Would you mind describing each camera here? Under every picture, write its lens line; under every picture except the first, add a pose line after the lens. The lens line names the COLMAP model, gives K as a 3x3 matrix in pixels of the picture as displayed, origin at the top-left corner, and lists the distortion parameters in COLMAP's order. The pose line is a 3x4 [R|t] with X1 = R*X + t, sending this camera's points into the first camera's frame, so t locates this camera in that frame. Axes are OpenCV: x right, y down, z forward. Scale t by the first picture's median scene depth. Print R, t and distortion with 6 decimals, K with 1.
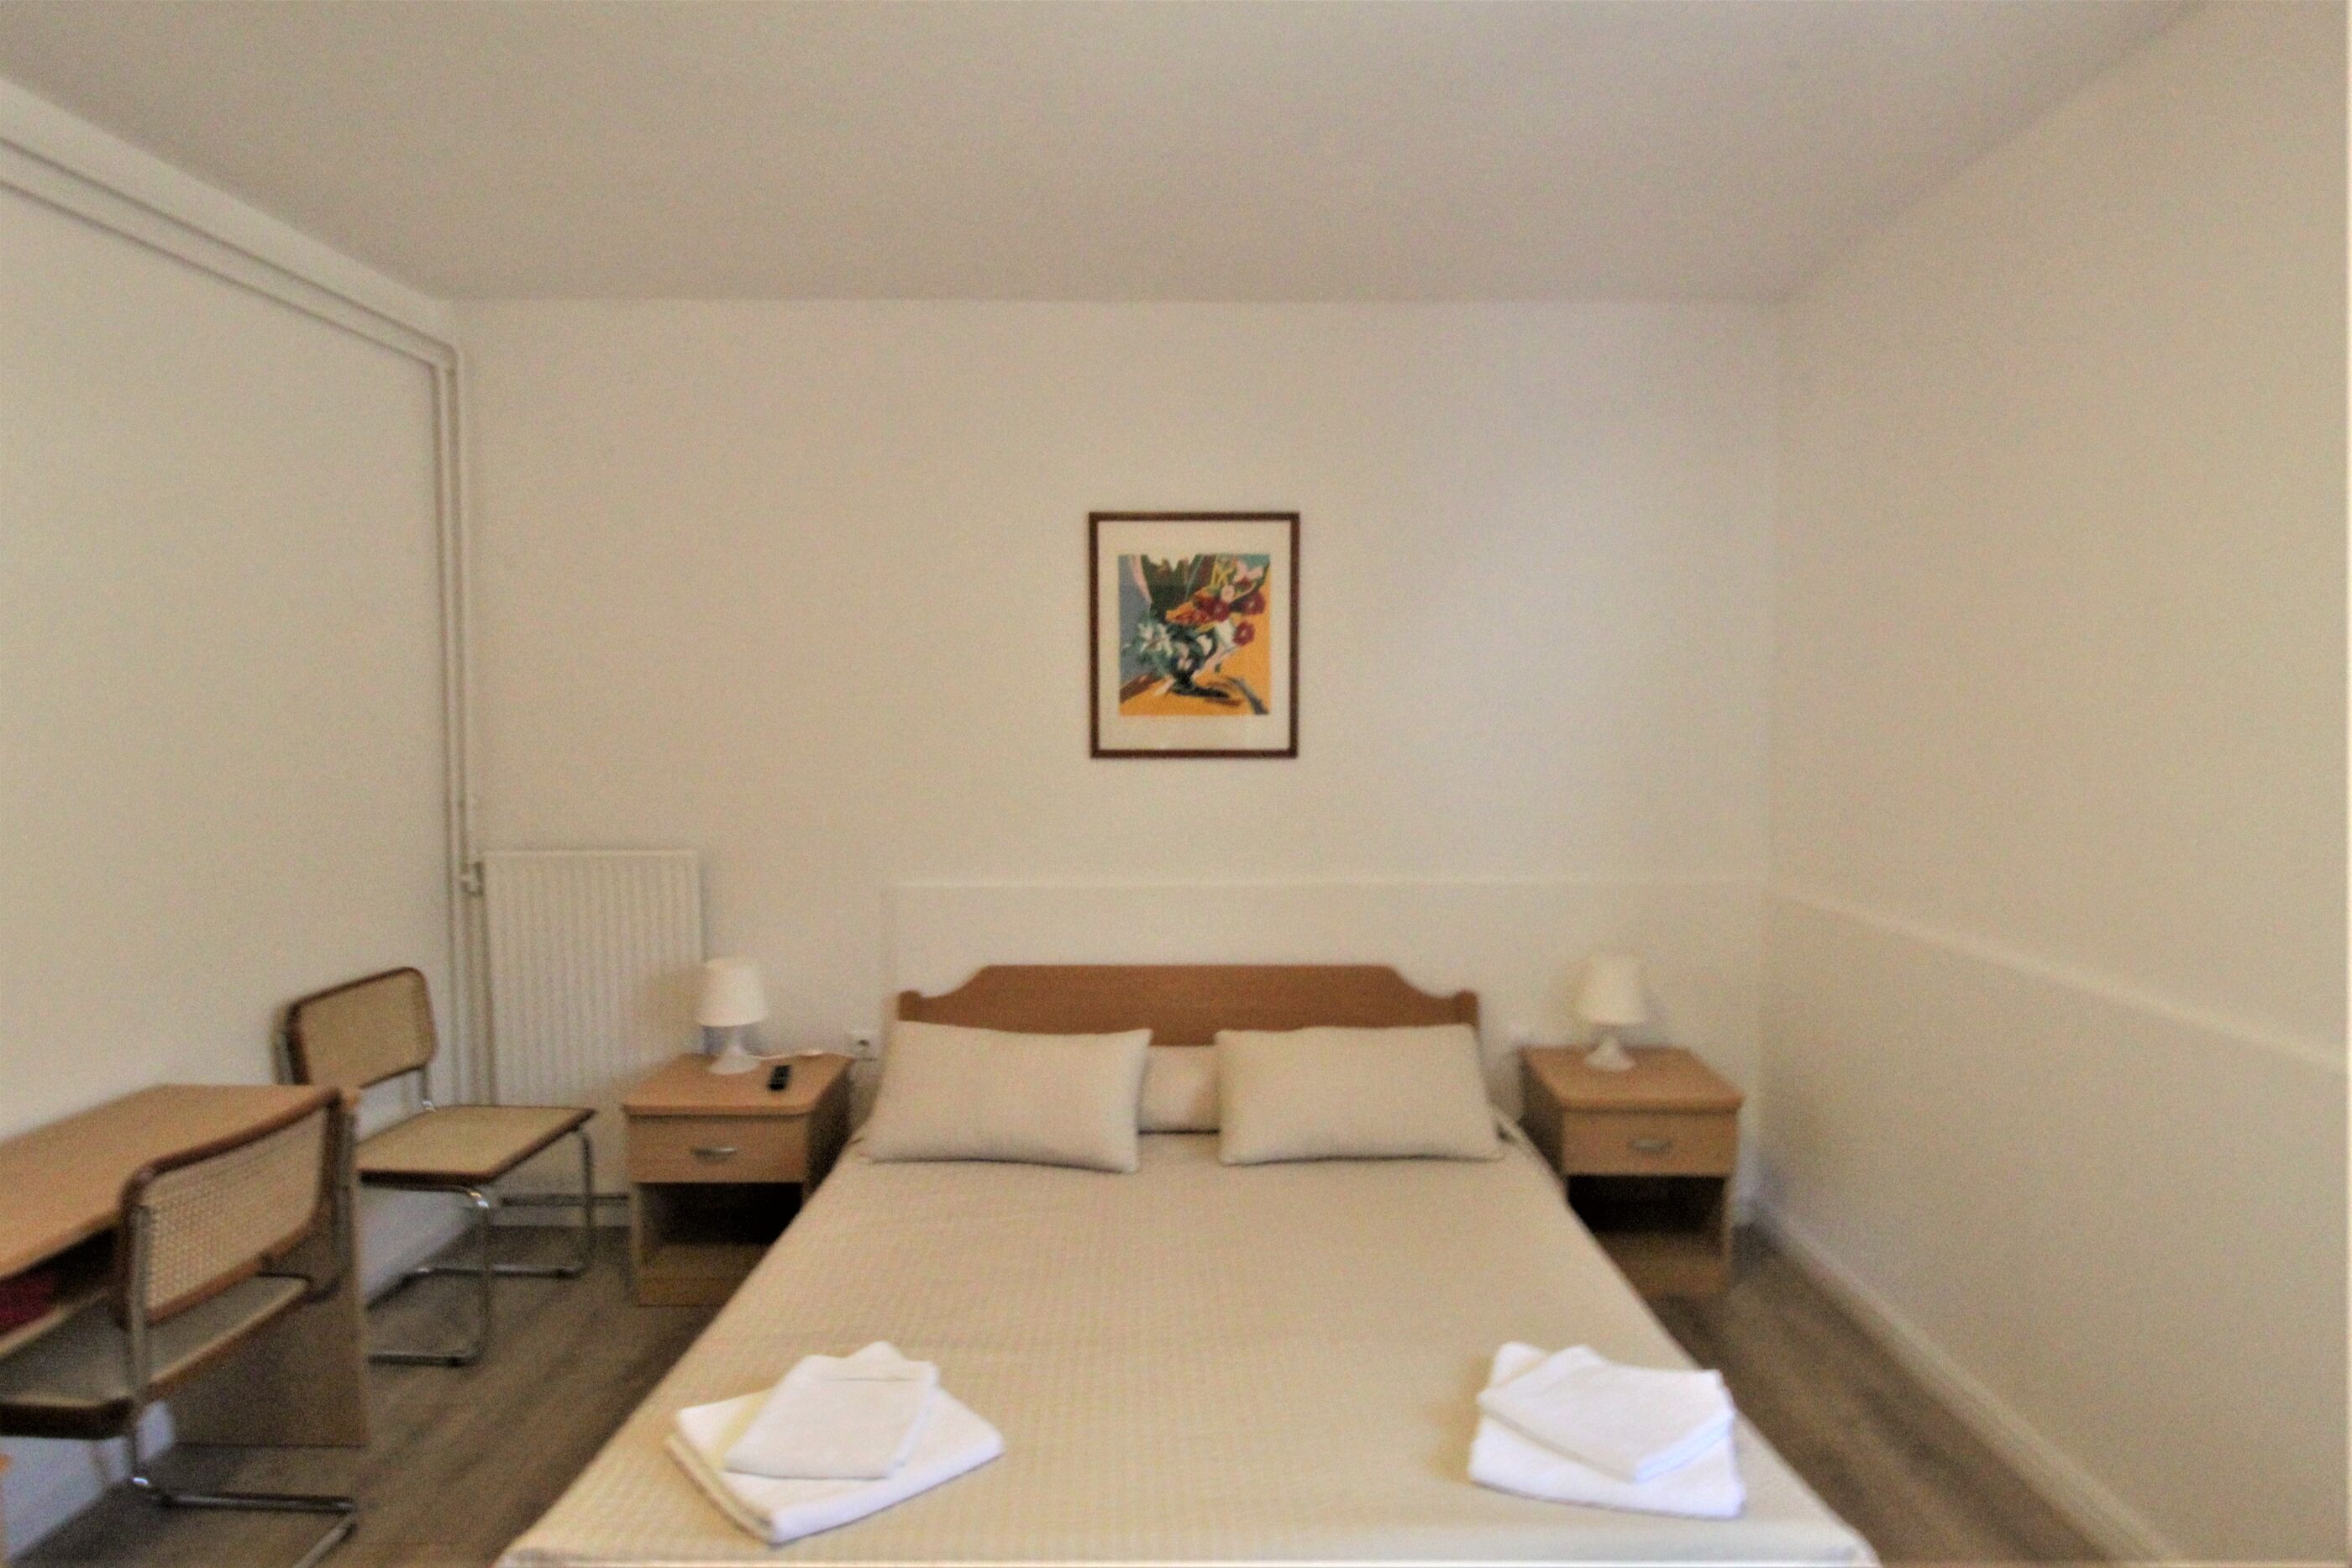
lens RADIAL K [[1181.8, 0, 1256.4], [0, 1181.8, 778.4], [0, 0, 1]] dist [-0.017059, -0.000684]
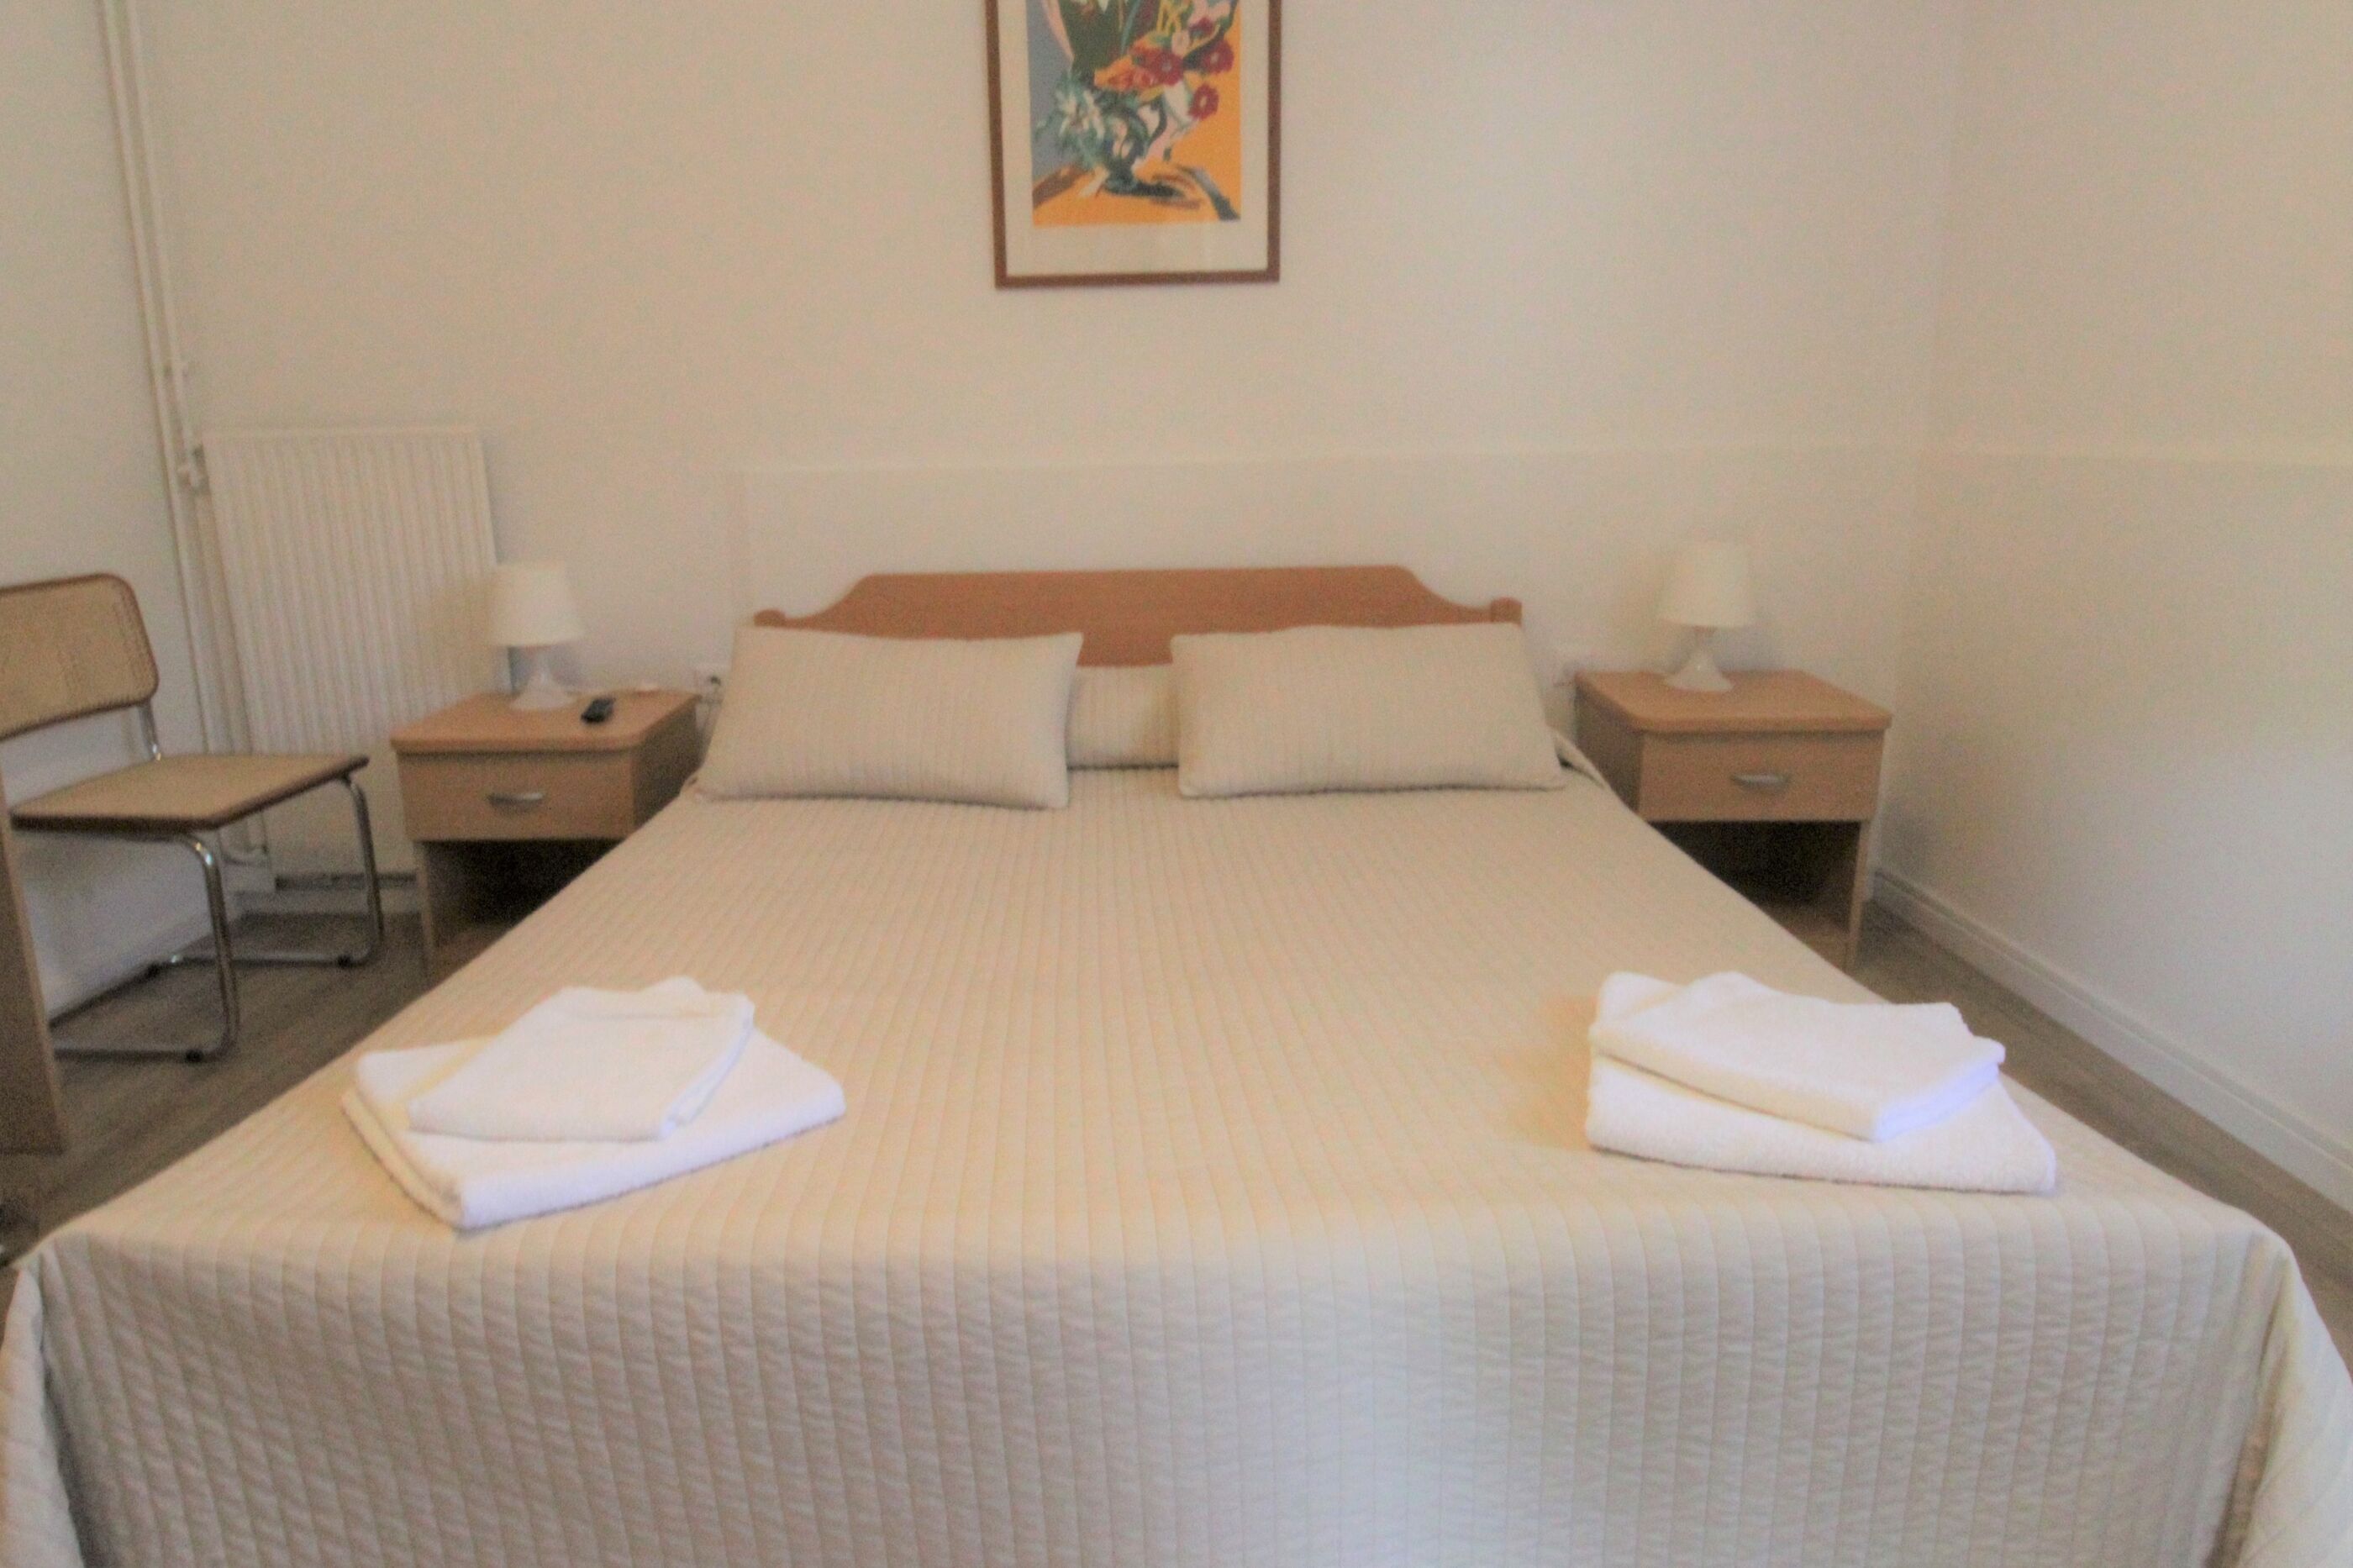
lens RADIAL K [[1201.3, 0, 1176.5], [0, 1201.3, 784.0], [0, 0, 1]] dist [-0.011583, -0.000329]
pose [[0.999411, -0.006983, -0.033610, -0.005965], [0.012034, 0.988226, 0.152530, 0.182910], [0.032149, -0.152844, 0.987727, 0.234191]]
